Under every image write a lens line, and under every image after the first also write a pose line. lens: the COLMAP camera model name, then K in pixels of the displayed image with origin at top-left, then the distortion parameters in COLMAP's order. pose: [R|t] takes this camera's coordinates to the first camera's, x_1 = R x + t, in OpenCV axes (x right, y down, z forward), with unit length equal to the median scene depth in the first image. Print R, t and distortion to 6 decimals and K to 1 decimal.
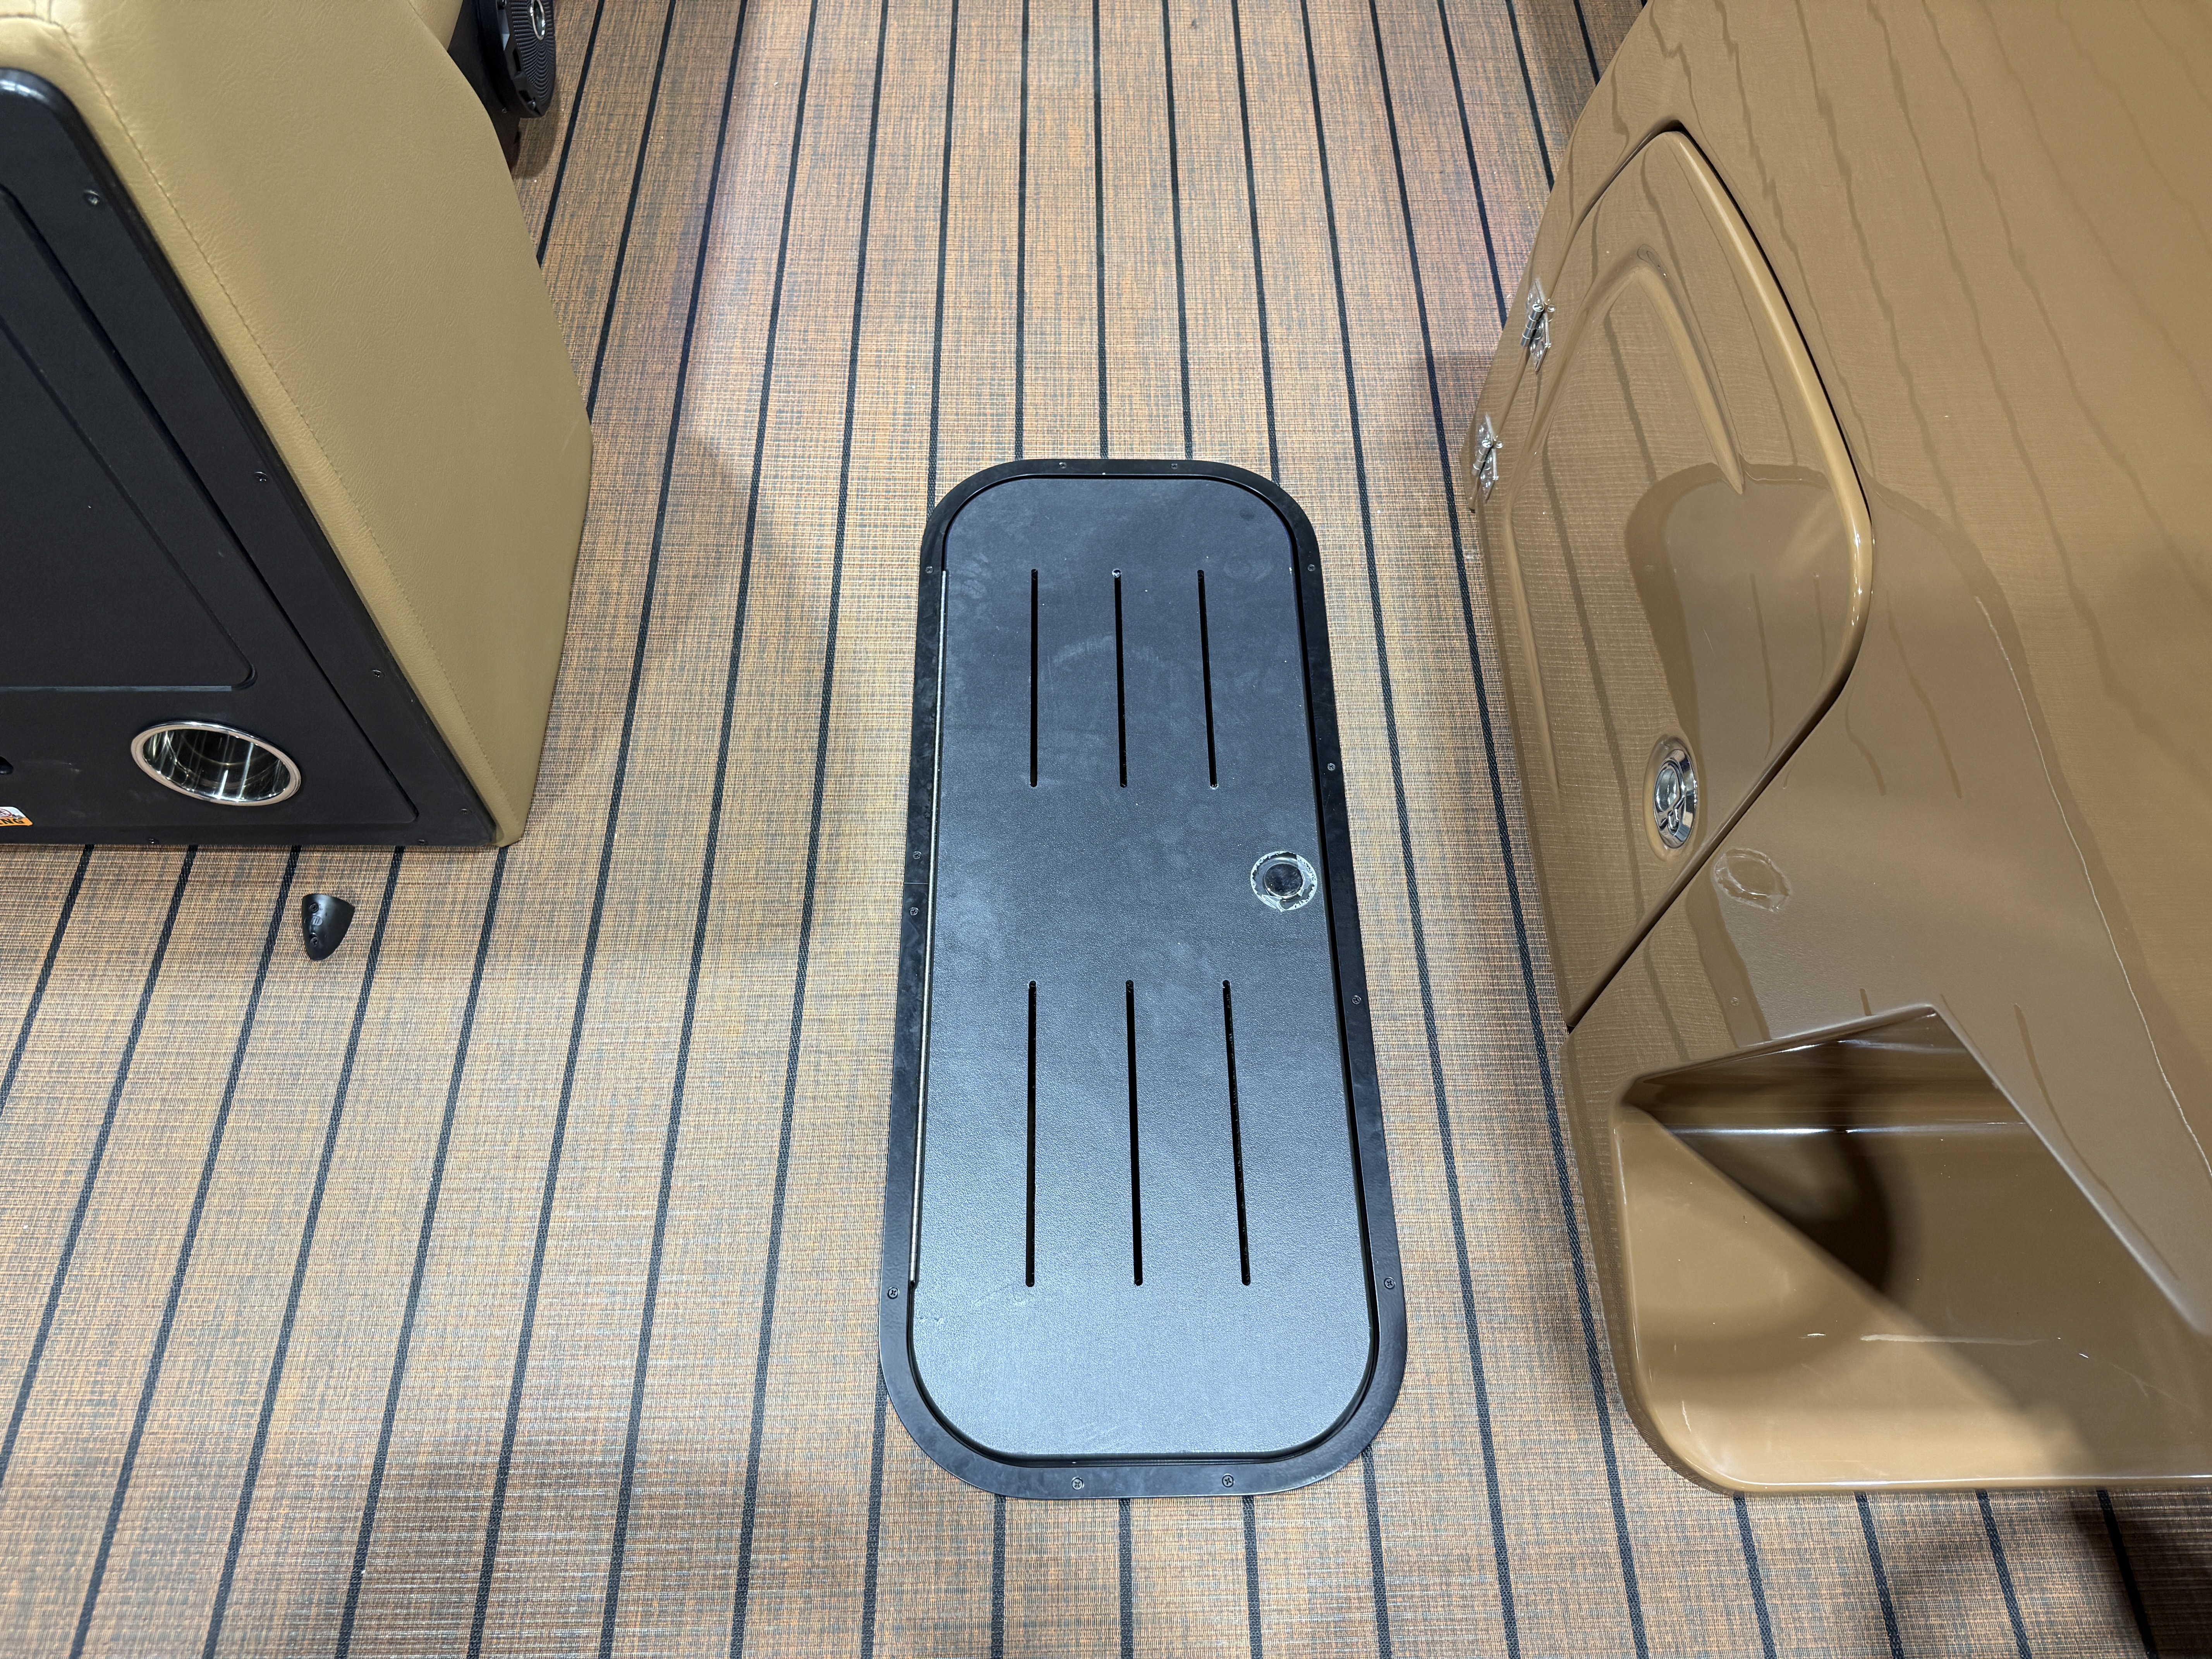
lens RADIAL K [[1562.9, 0, 1093.7], [0, 1562.9, 859.9], [0, 0, 1]] dist [0.014431, -0.018967]
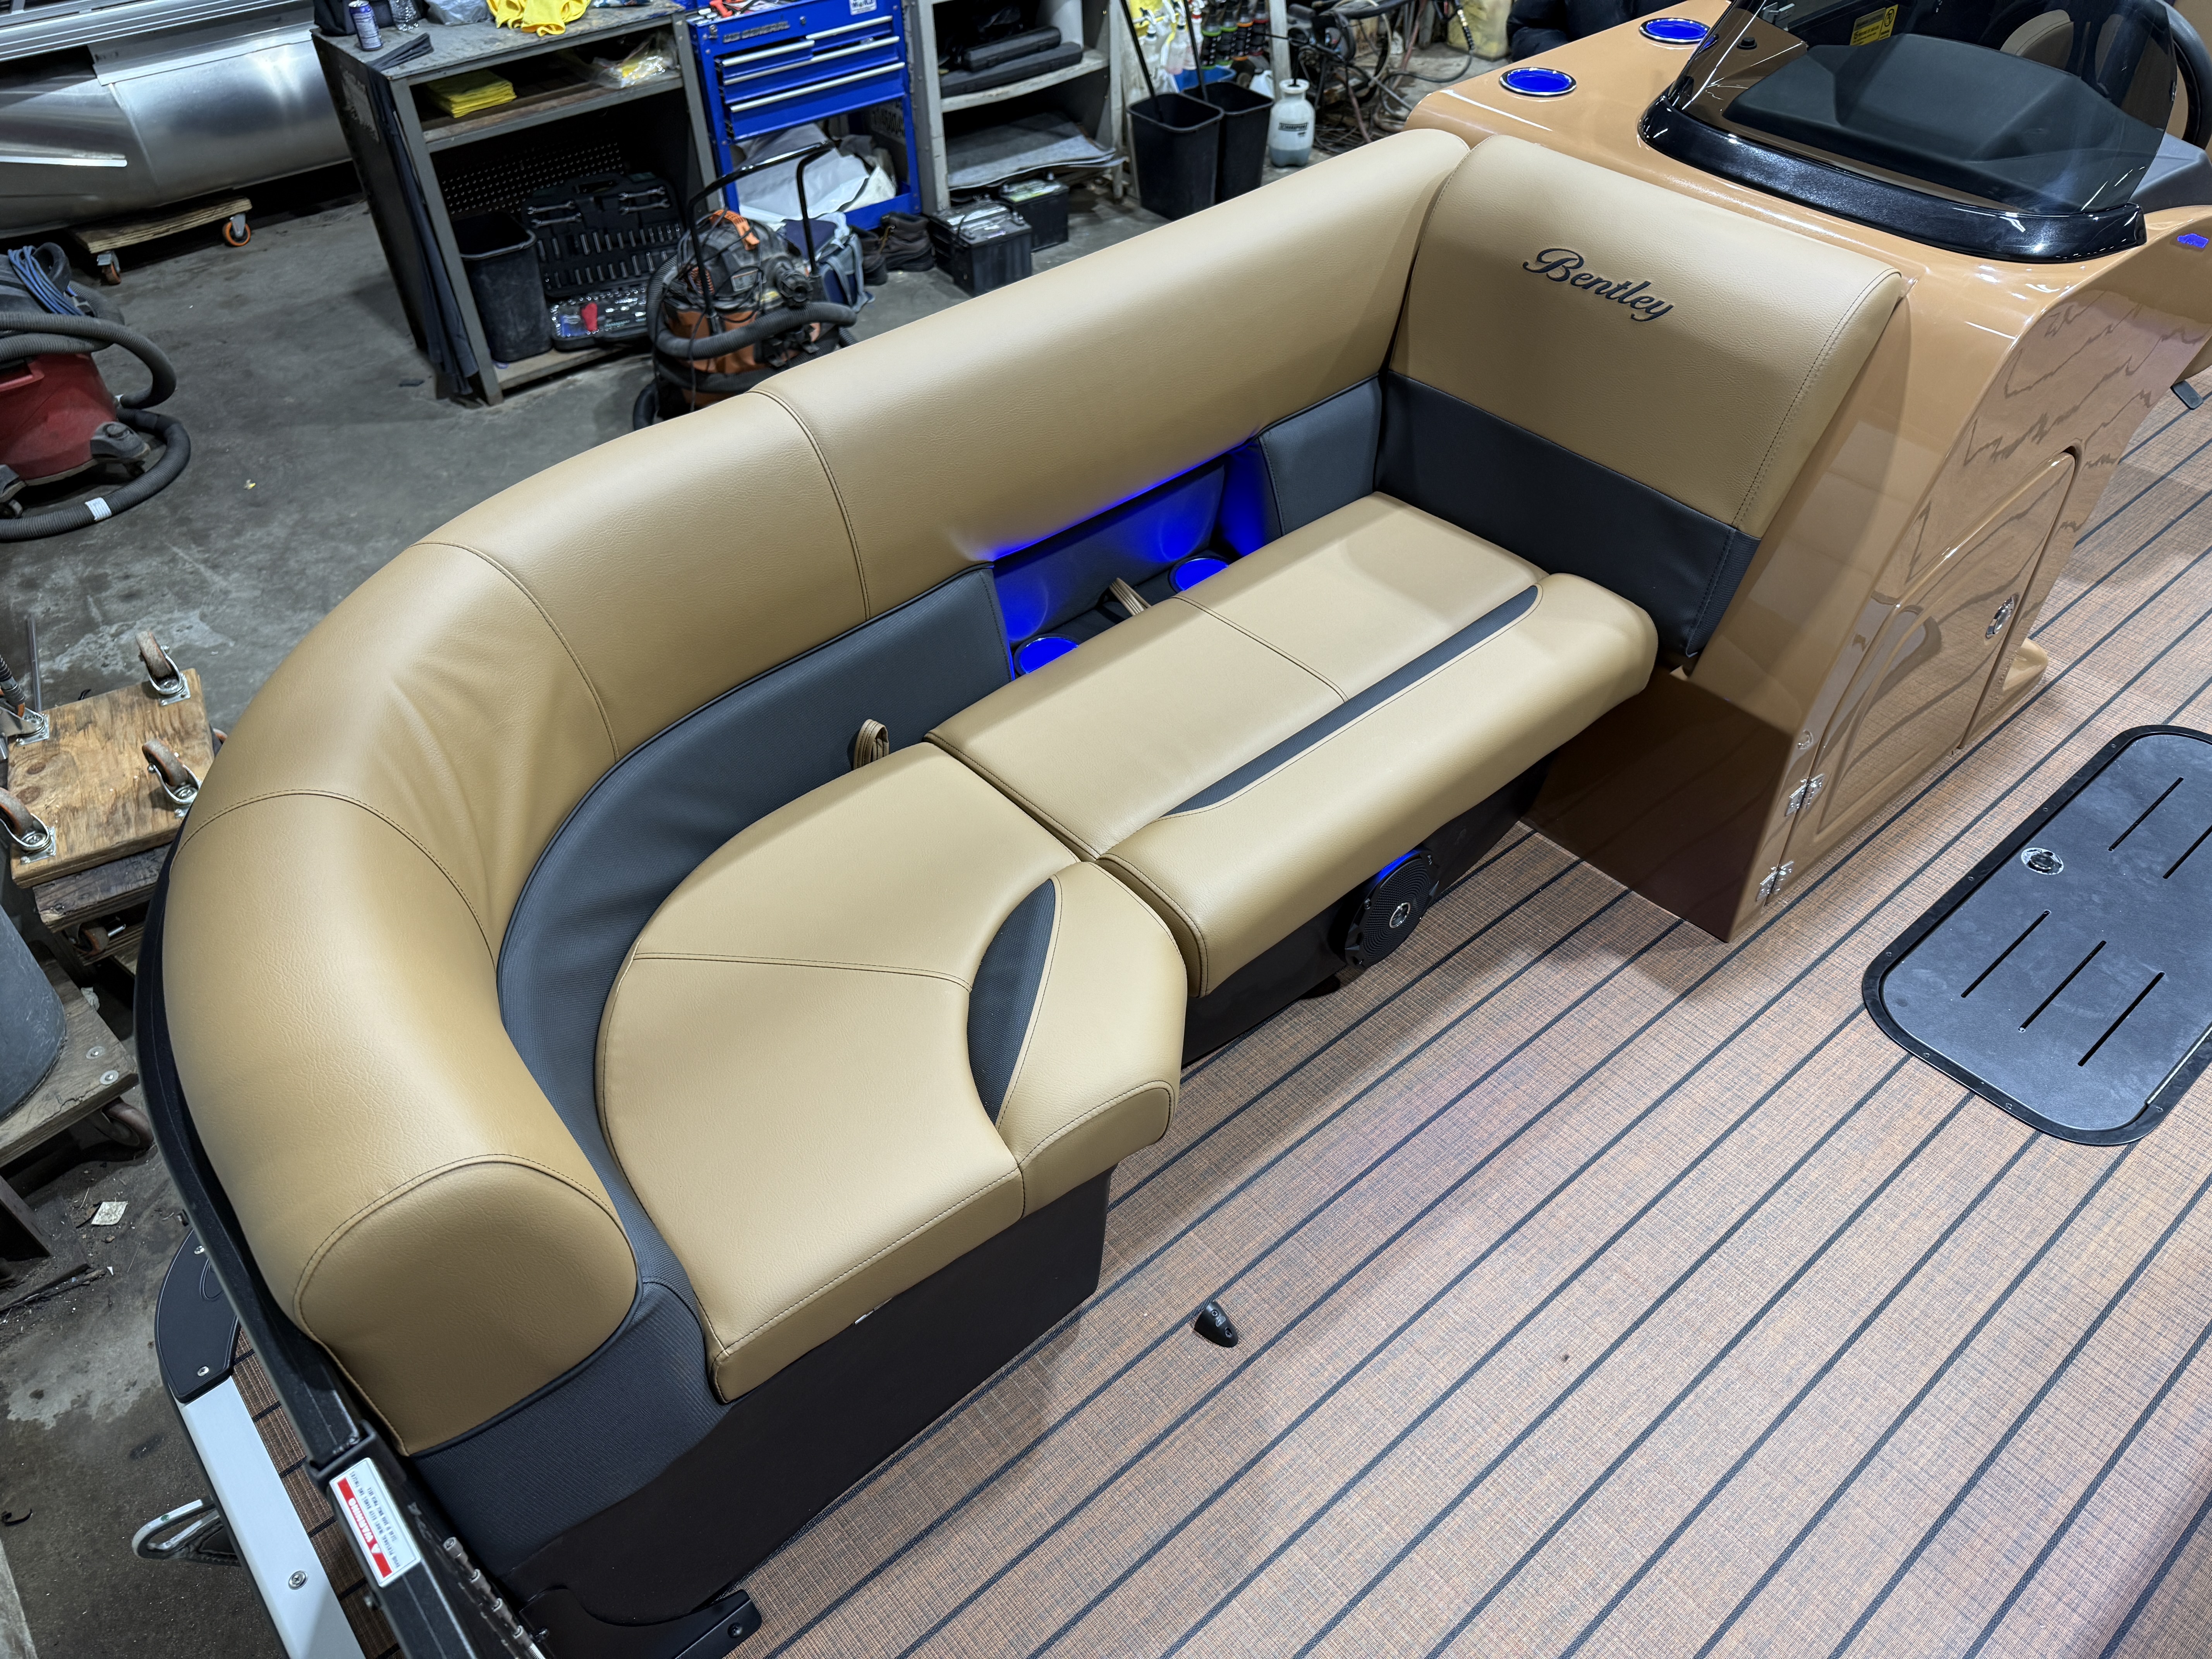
lens RADIAL K [[1562.9, 0, 1108.9], [0, 1562.9, 849.6], [0, 0, 1]] dist [0.014431, -0.018967]
pose [[-0.640275, -0.534303, 0.551877, -0.146628], [0.676823, -0.052652, 0.734261, -1.717643], [-0.363260, 0.843652, 0.395340, 0.589749]]
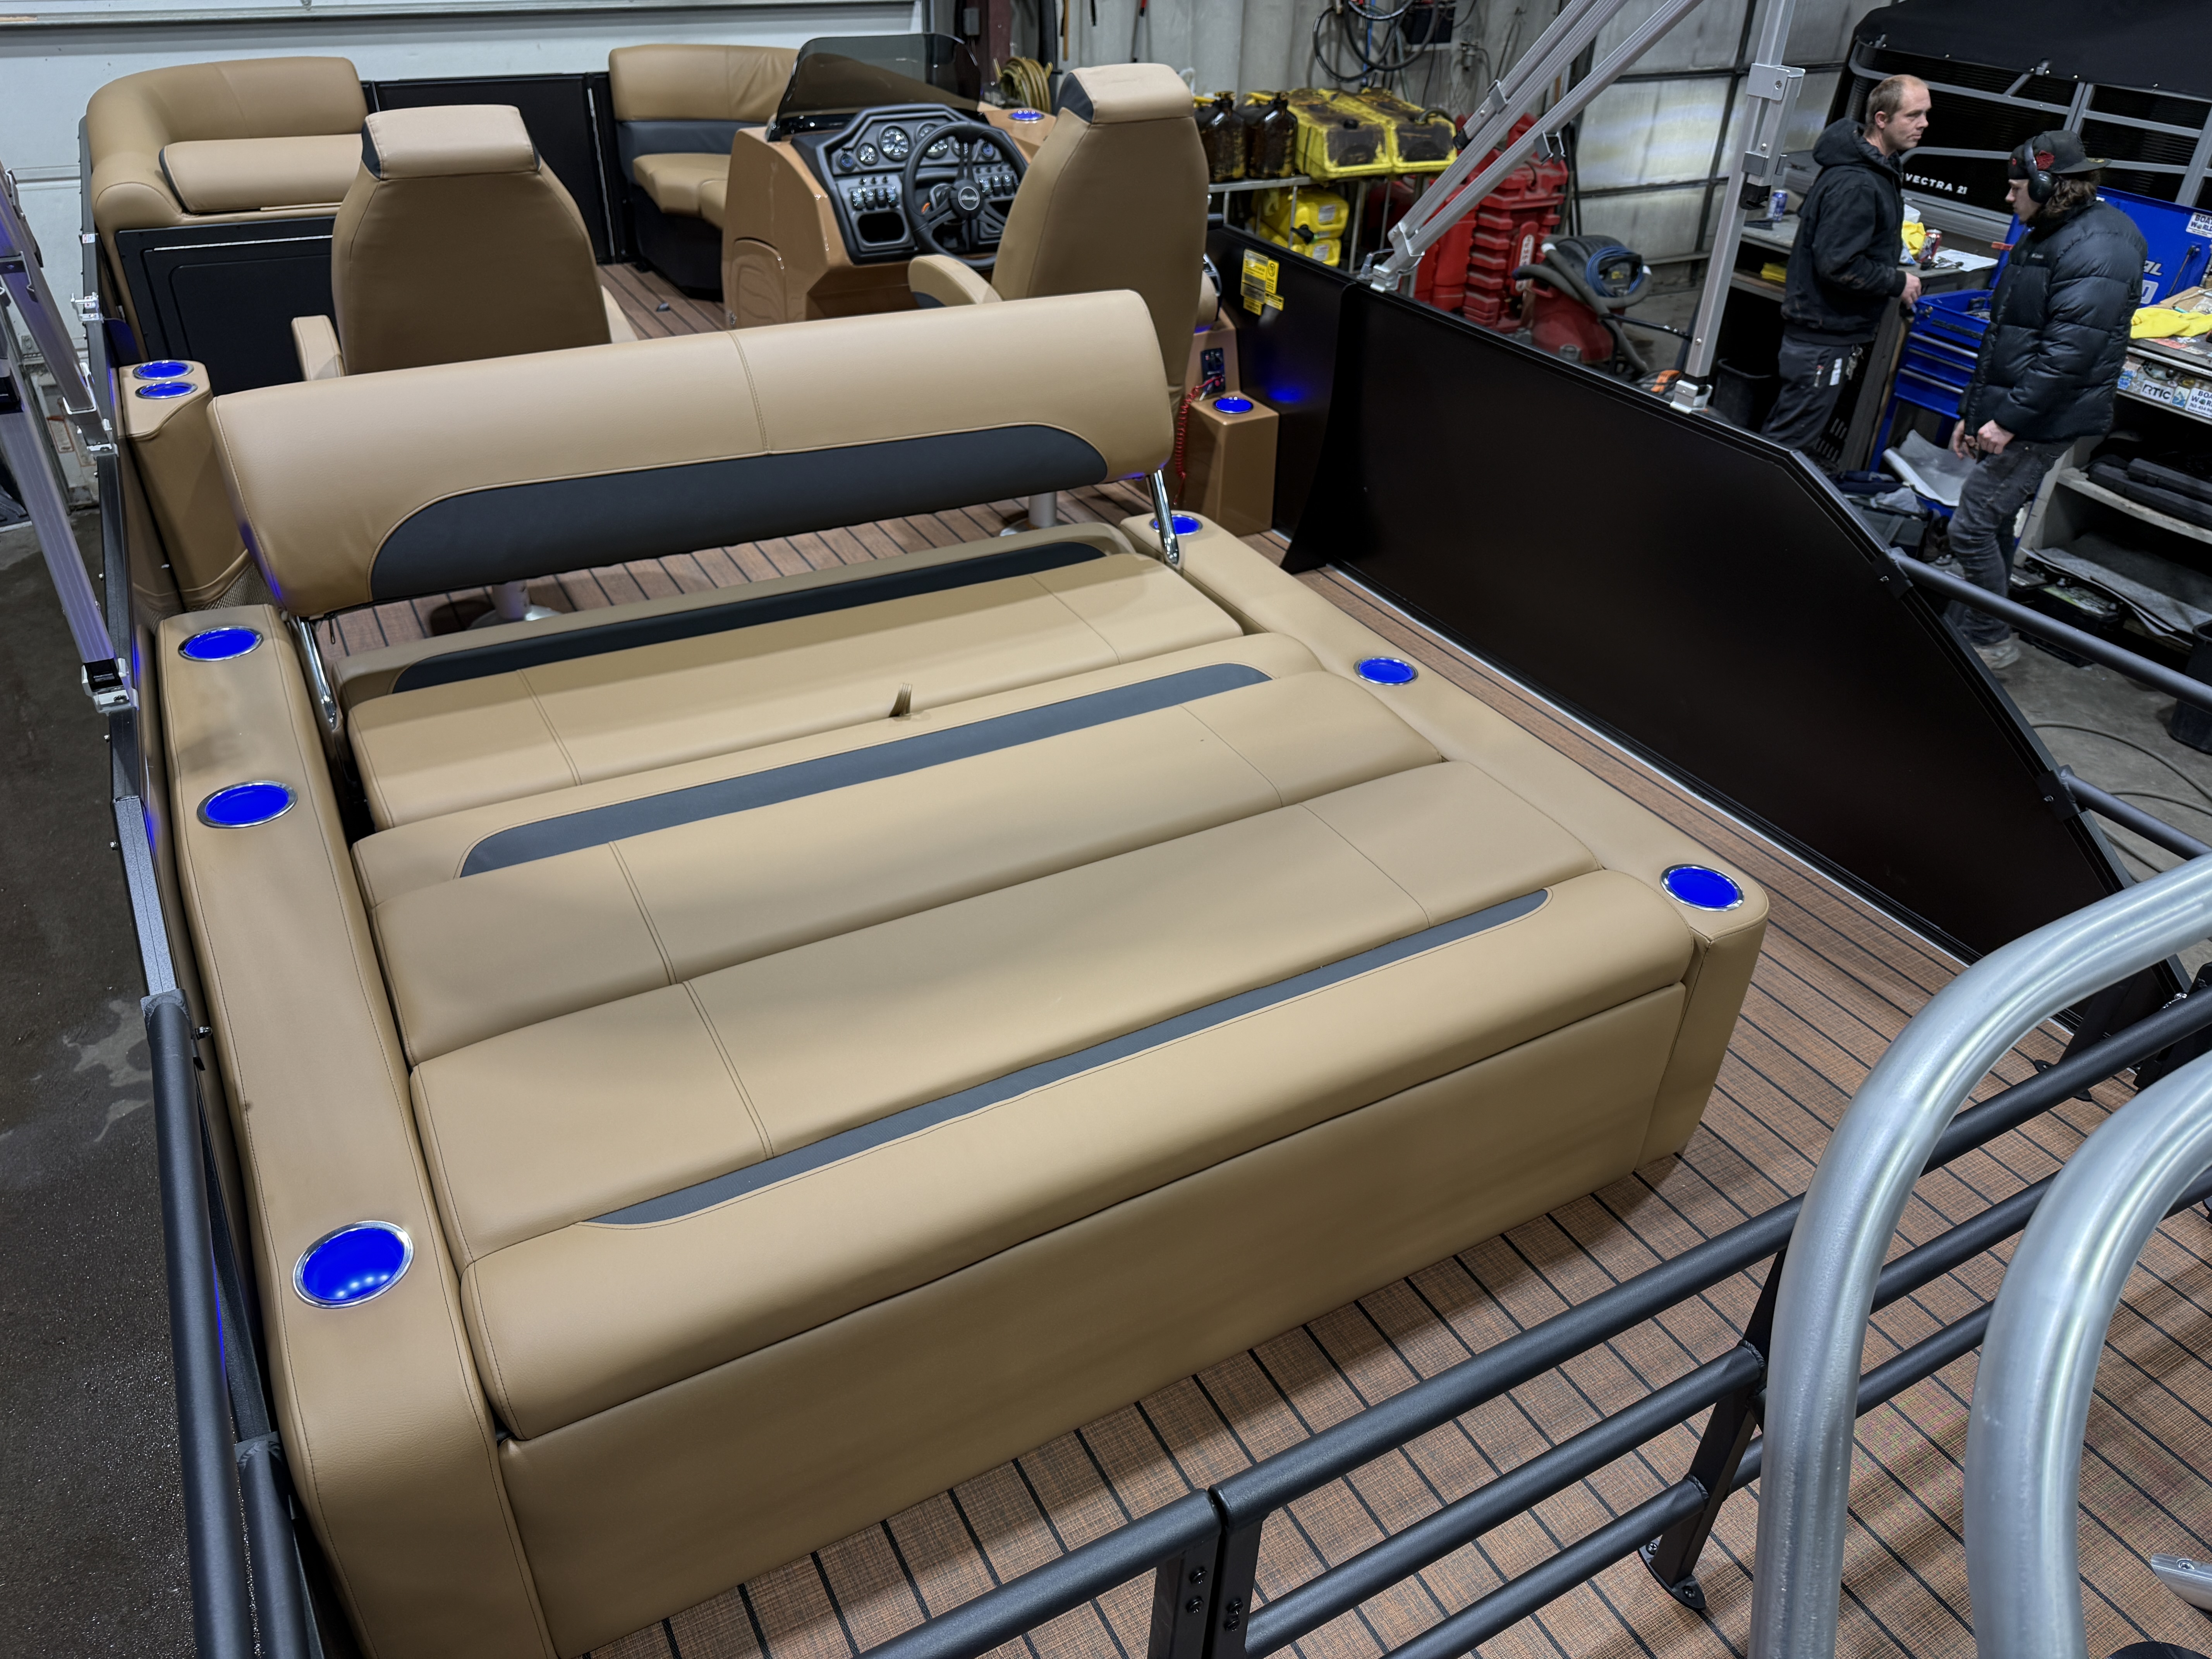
lens RADIAL K [[1562.9, 0, 1116.1], [0, 1562.9, 844.2], [0, 0, 1]] dist [0.014431, -0.018967]
pose [[0.879116, -0.261431, 0.398509, -0.655244], [0.411562, 0.838076, -0.358114, 2.164333], [-0.240358, 0.478835, 0.844361, -1.597666]]
